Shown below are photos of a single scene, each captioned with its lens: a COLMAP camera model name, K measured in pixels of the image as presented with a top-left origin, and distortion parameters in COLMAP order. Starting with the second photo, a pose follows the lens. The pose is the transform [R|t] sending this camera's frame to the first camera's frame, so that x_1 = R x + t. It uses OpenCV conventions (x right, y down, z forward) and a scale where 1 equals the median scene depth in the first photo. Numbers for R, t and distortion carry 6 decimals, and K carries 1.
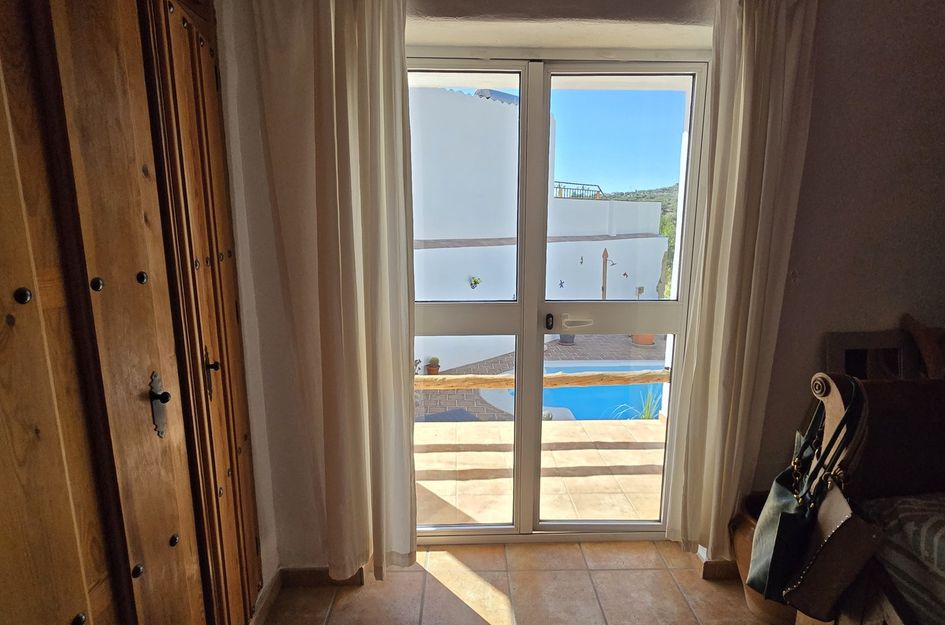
lens RADIAL K [[497.8, 0, 469.0], [0, 497.8, 315.3], [0, 0, 1]] dist [-0.006320, -0.001977]
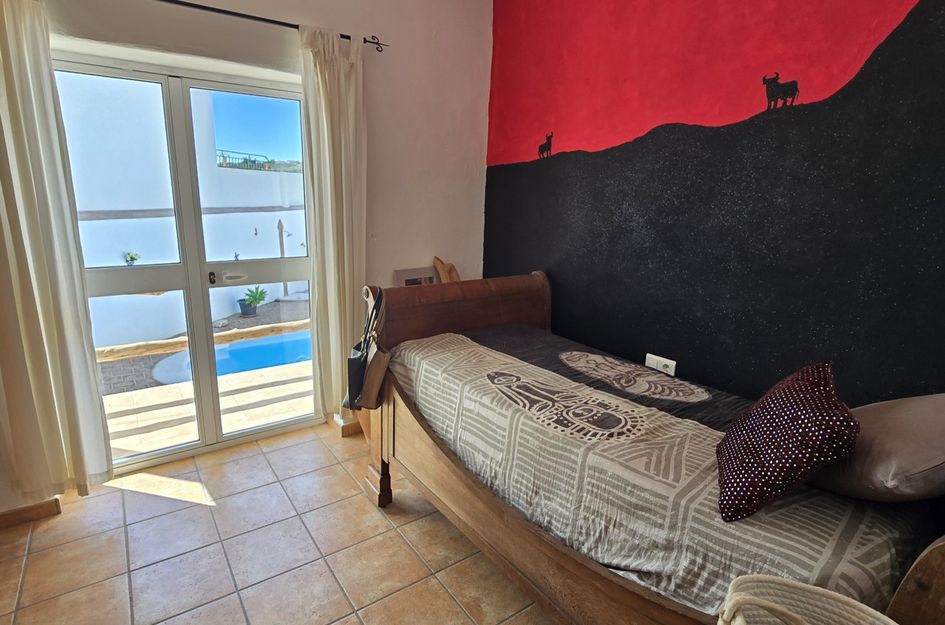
lens RADIAL K [[497.8, 0, 469.0], [0, 497.8, 315.3], [0, 0, 1]] dist [-0.006320, -0.001977]
pose [[0.818272, -0.108711, 0.564458, -0.029986], [0.076413, 0.993811, 0.080628, 0.056256], [-0.569729, -0.022844, 0.821515, -0.432749]]
